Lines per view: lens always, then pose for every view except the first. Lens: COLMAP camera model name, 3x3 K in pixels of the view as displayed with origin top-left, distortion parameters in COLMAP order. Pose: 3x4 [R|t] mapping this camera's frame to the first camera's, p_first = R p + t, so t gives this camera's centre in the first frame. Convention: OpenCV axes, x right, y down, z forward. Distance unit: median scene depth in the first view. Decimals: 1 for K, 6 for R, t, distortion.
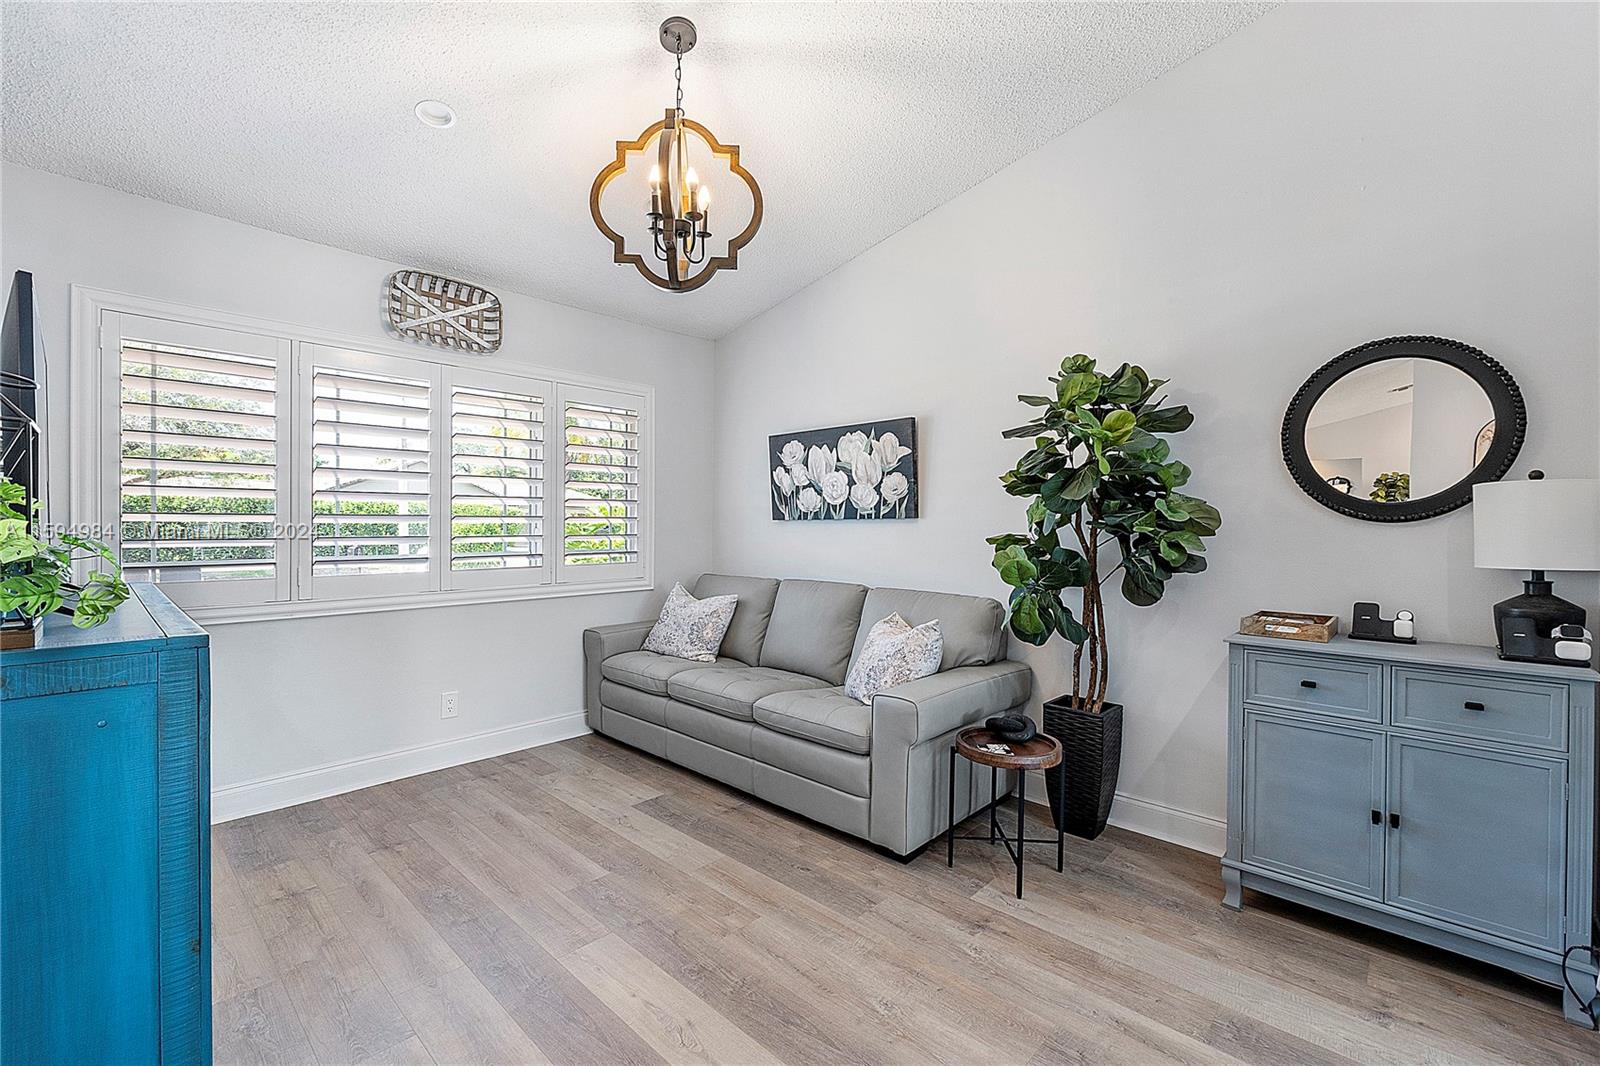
lens RADIAL K [[682.3, 0, 800.0], [0, 682.3, 526.5], [0, 0, 1]] dist [-0.007882, 0.000052]
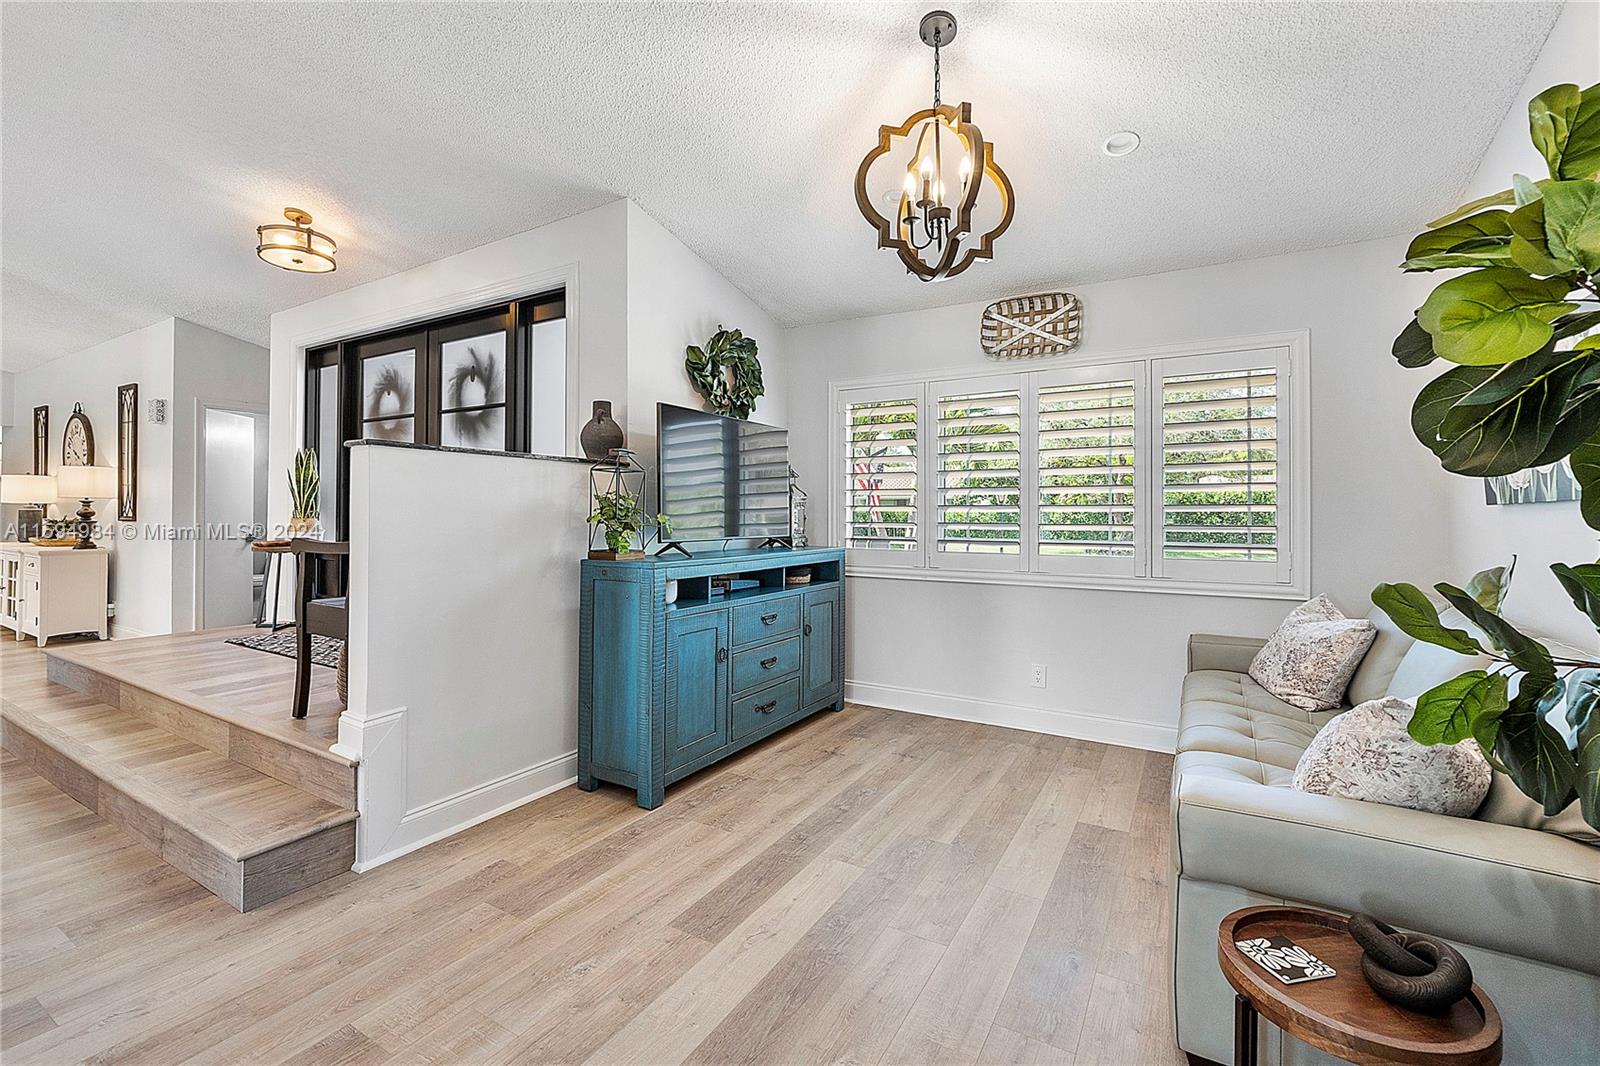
lens RADIAL K [[674.6, 0, 803.5], [0, 674.6, 506.2], [0, 0, 1]] dist [-0.008535, 0.000049]
pose [[0.219735, -0.015976, -0.975429, 0.641299], [-0.007401, 0.999810, -0.018042, 0.010810], [0.975532, 0.011184, 0.219575, 0.514525]]
